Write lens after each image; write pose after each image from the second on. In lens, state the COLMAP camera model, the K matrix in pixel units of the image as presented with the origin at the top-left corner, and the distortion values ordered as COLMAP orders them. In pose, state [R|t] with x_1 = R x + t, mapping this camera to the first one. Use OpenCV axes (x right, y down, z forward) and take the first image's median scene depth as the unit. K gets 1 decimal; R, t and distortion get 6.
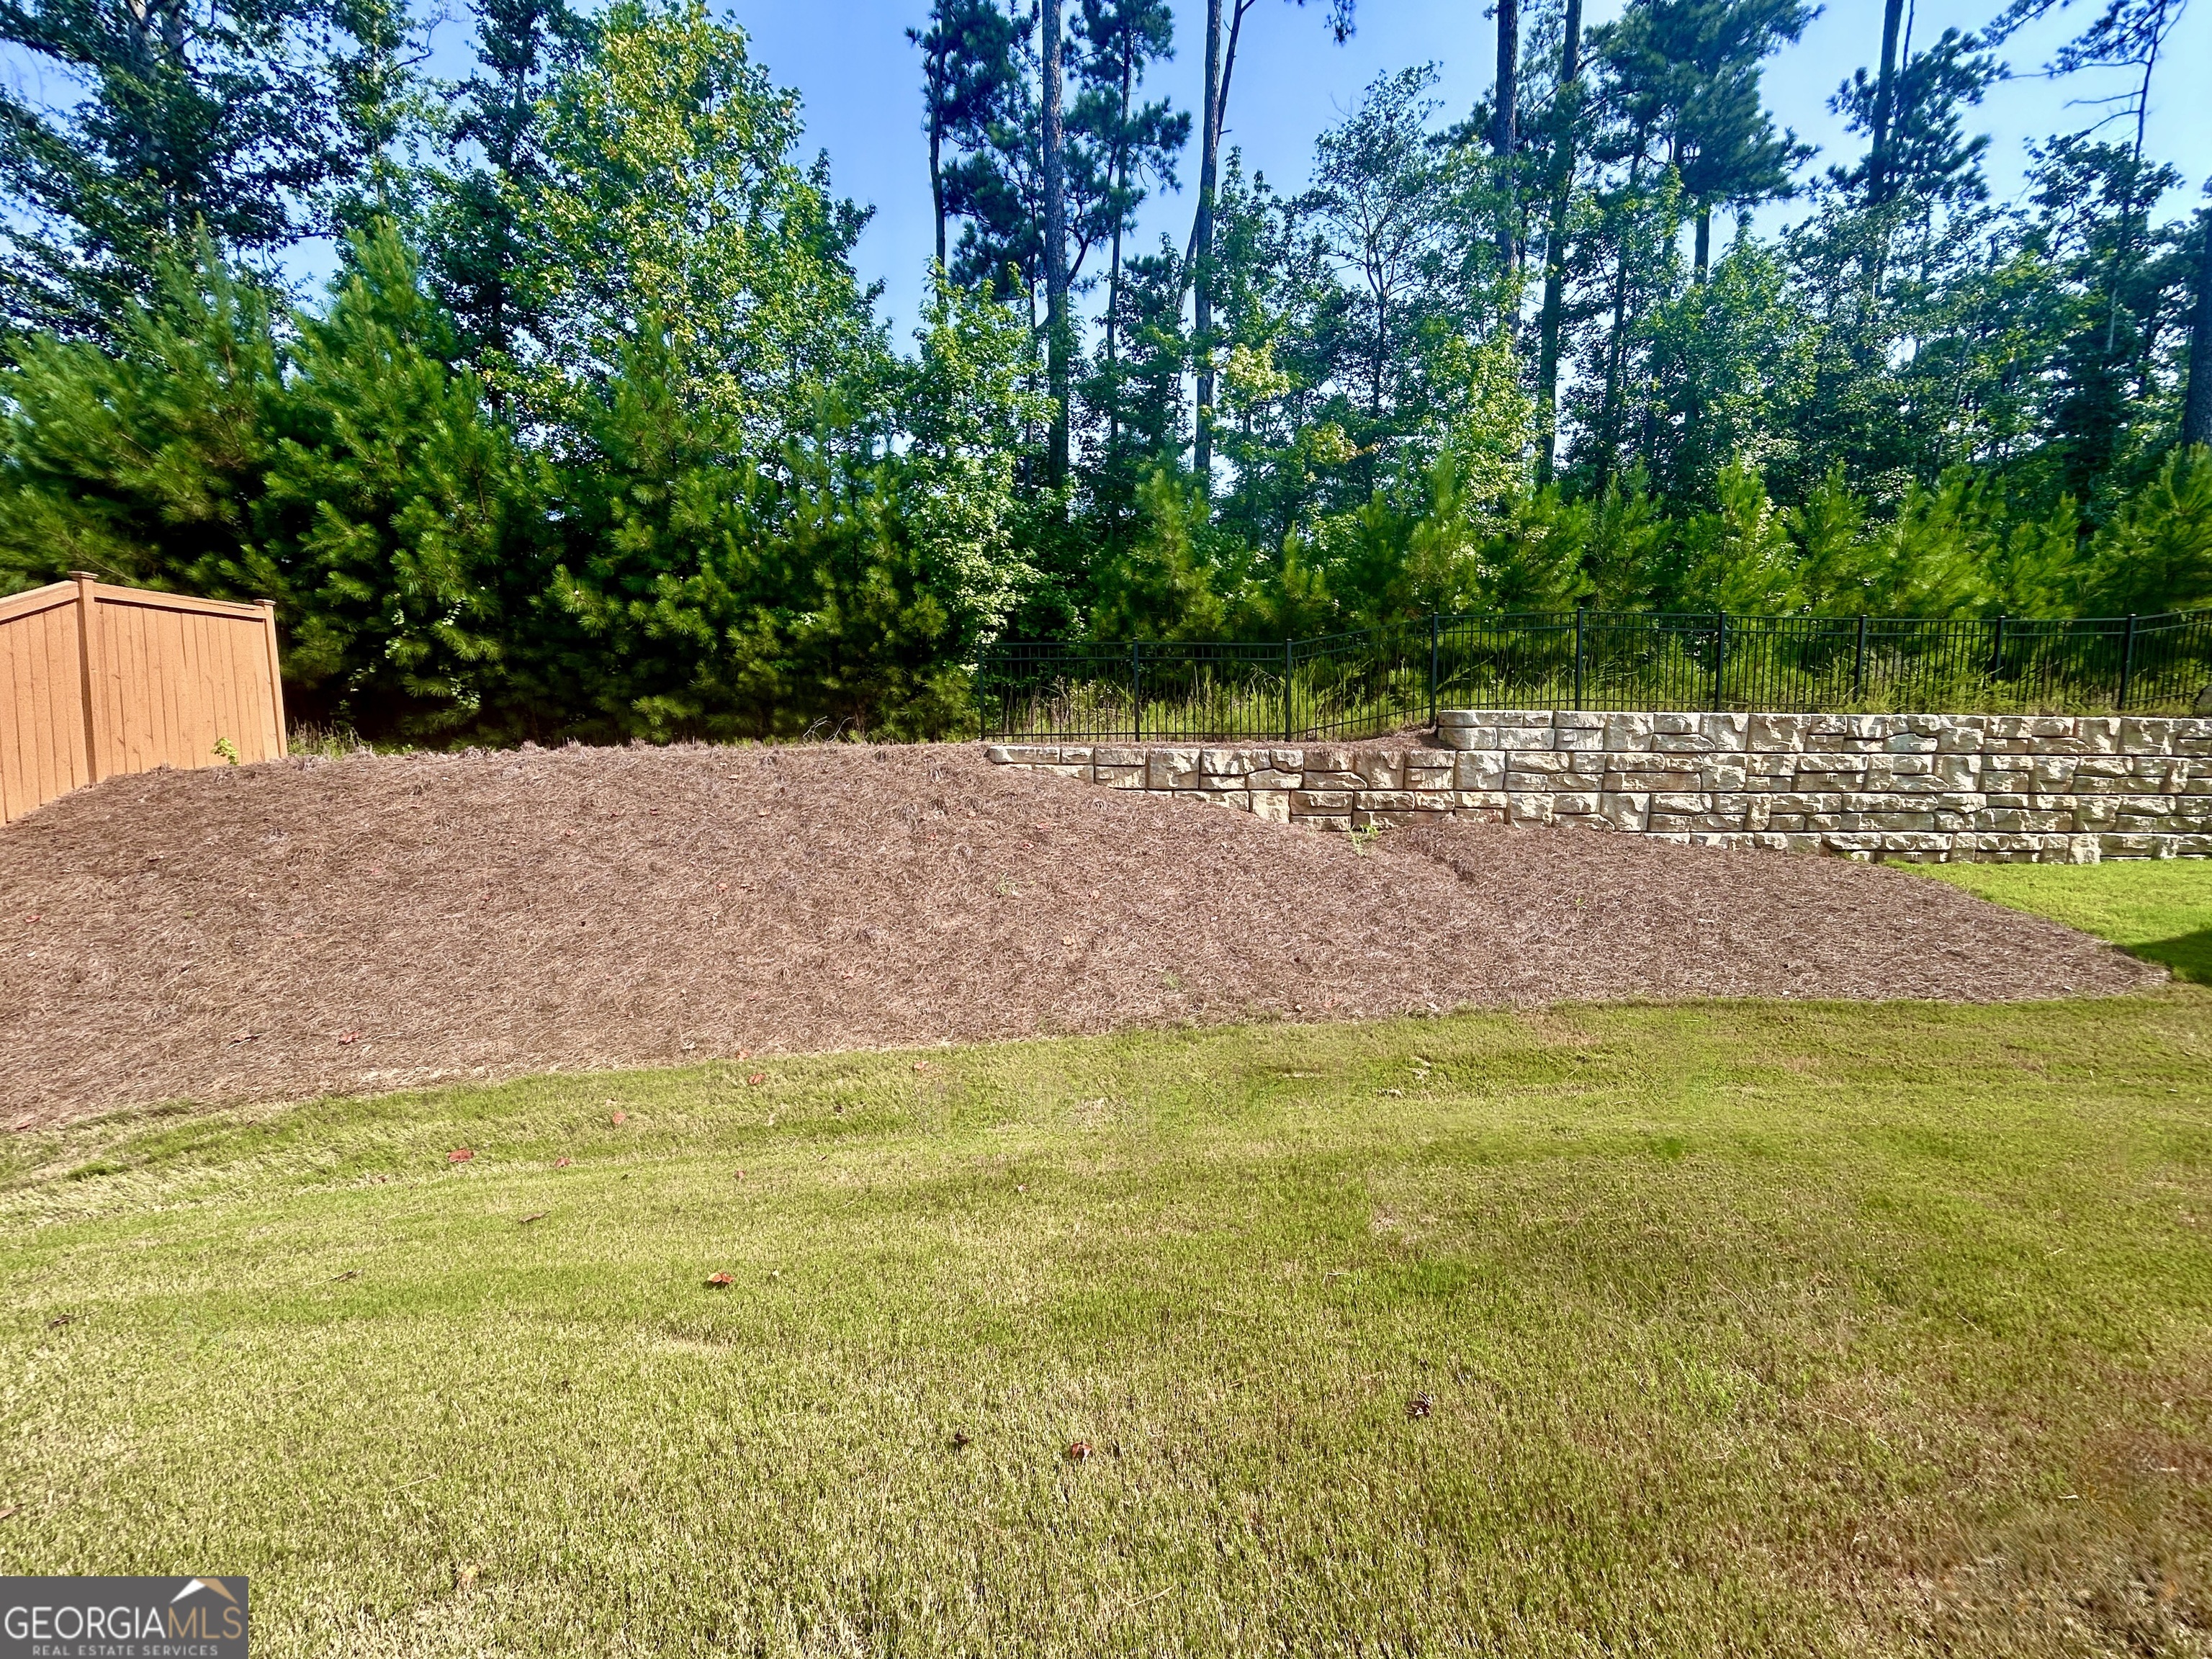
lens RADIAL K [[884.0, 0, 1103.9], [0, 884.0, 835.3], [0, 0, 1]] dist [0.000465, -0.000057]
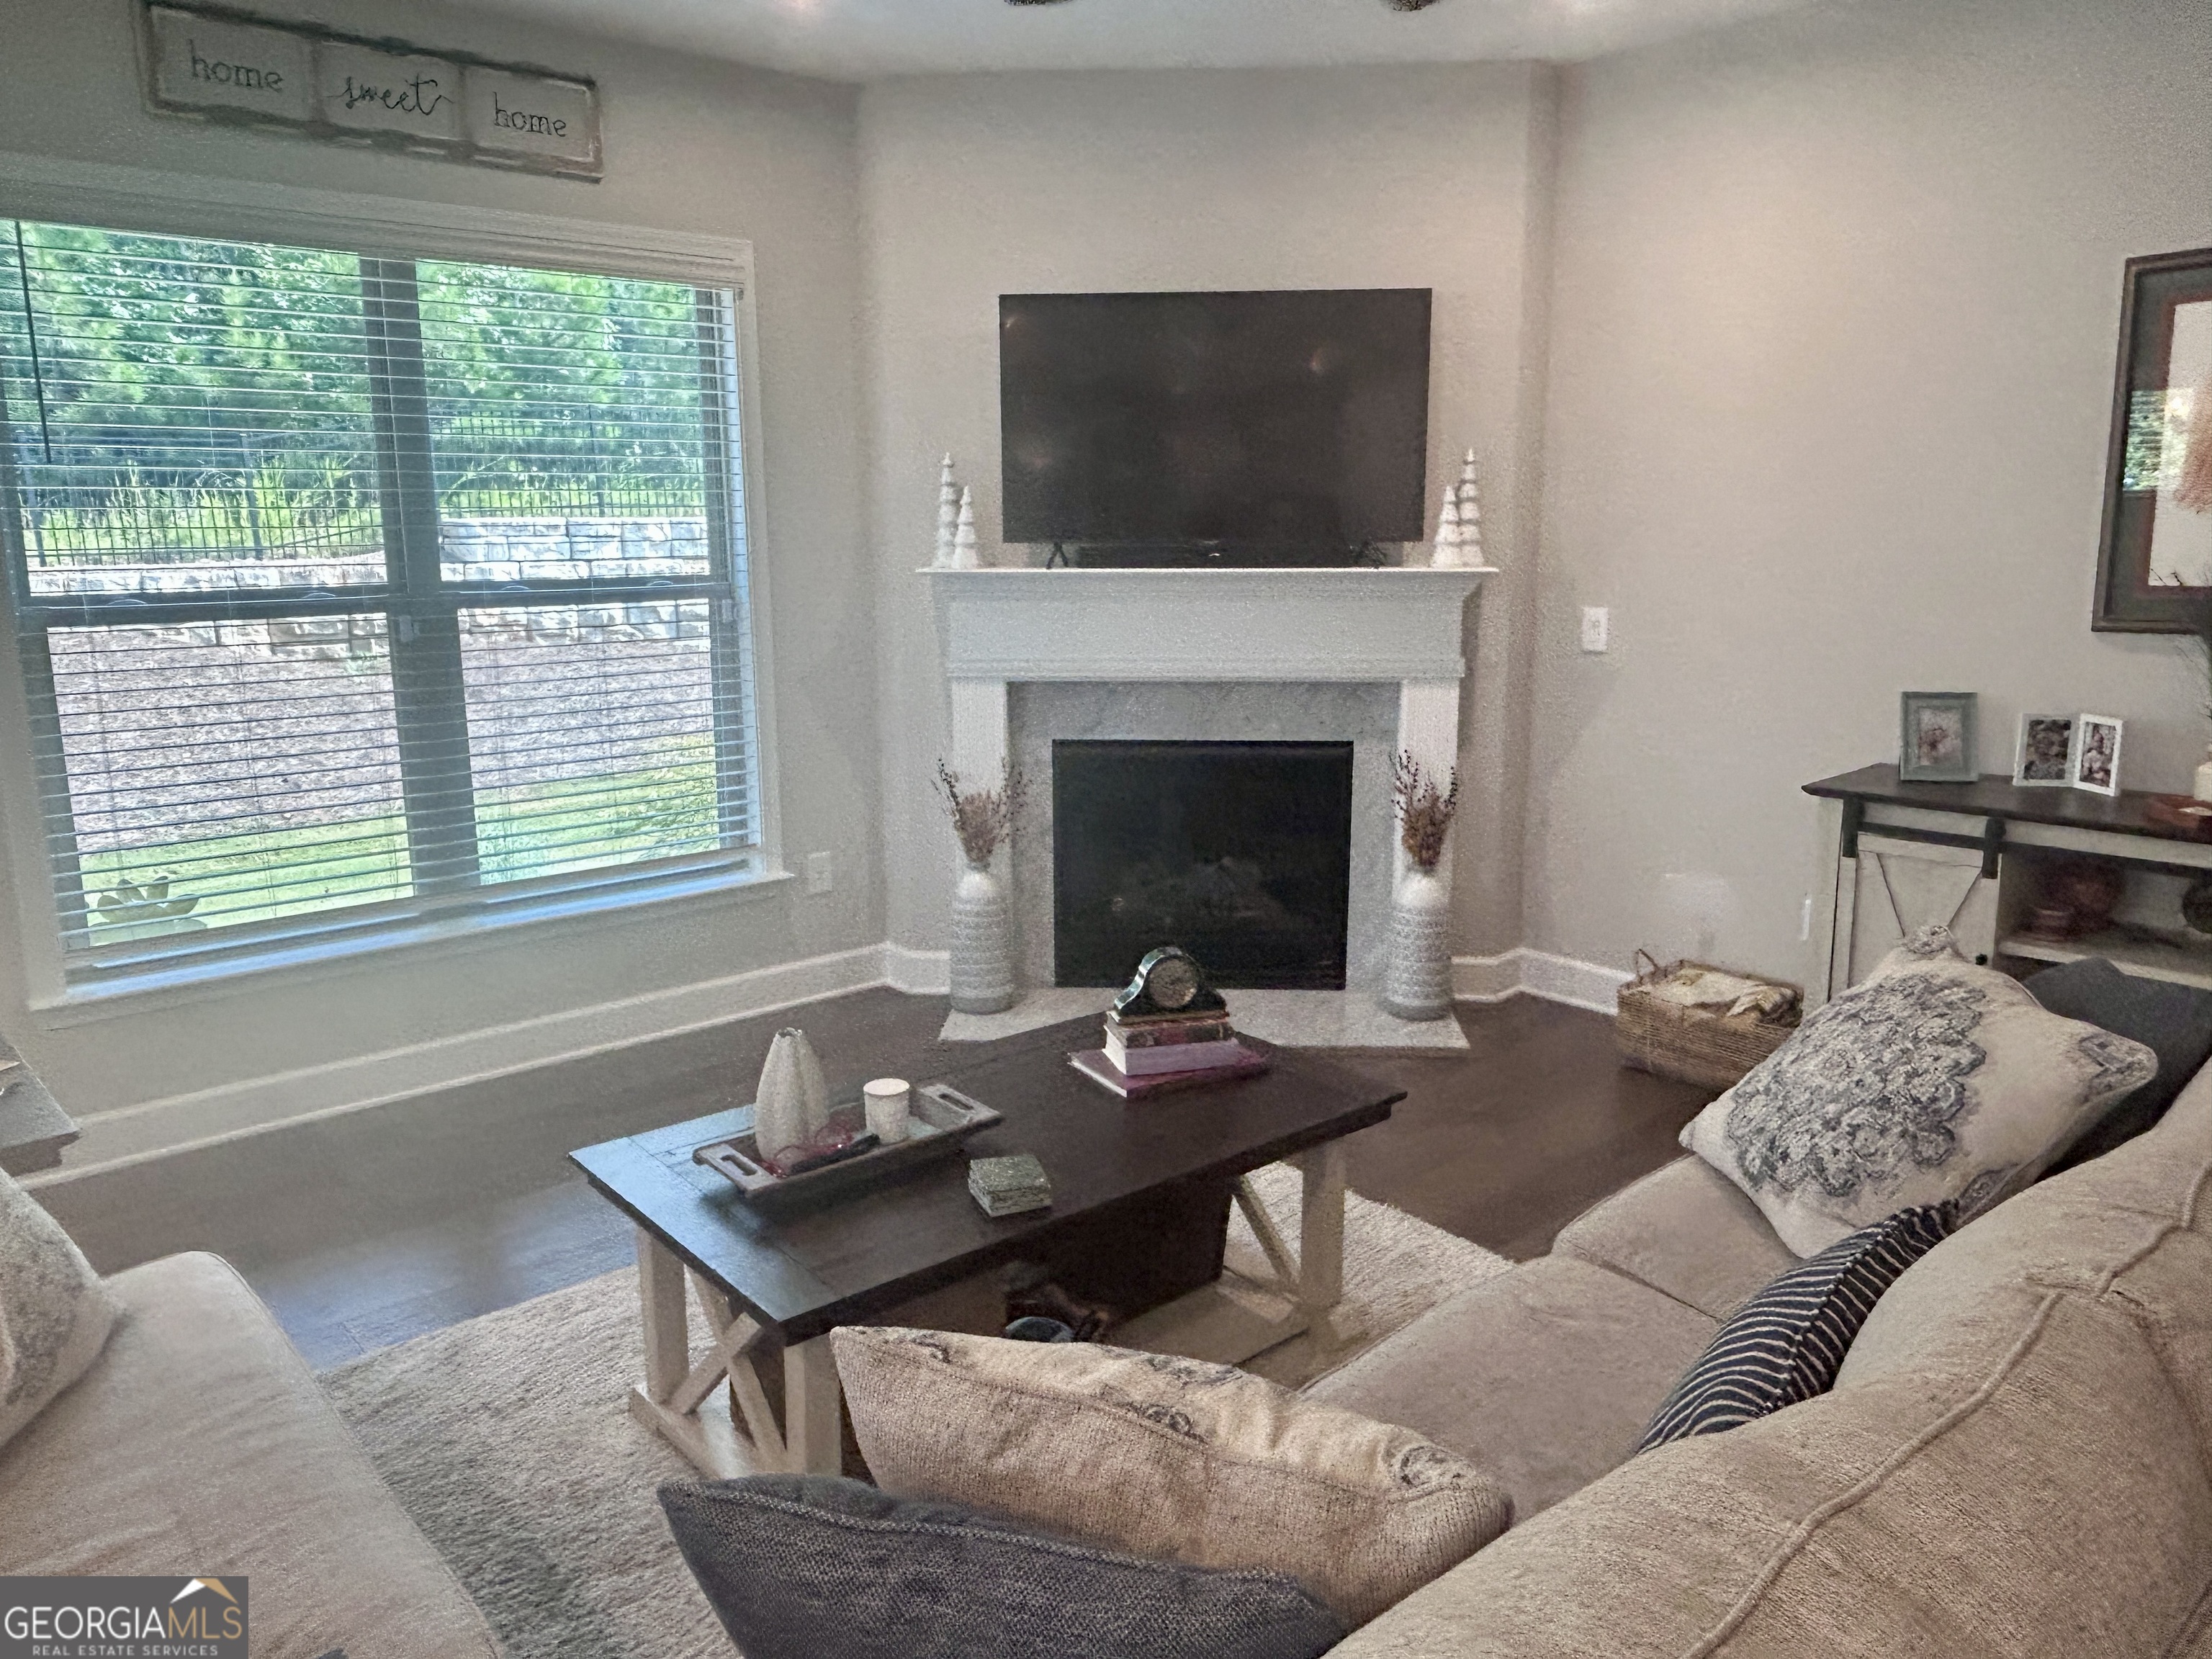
lens RADIAL K [[1589.3, 0, 1105.5], [0, 1589.3, 834.7], [0, 0, 1]] dist [0.004093, -0.003453]
pose [[0.792716, -0.135677, 0.594301, -0.088652], [0.087870, 0.990167, 0.108846, 0.059637], [-0.603225, -0.034063, 0.796843, -0.707617]]
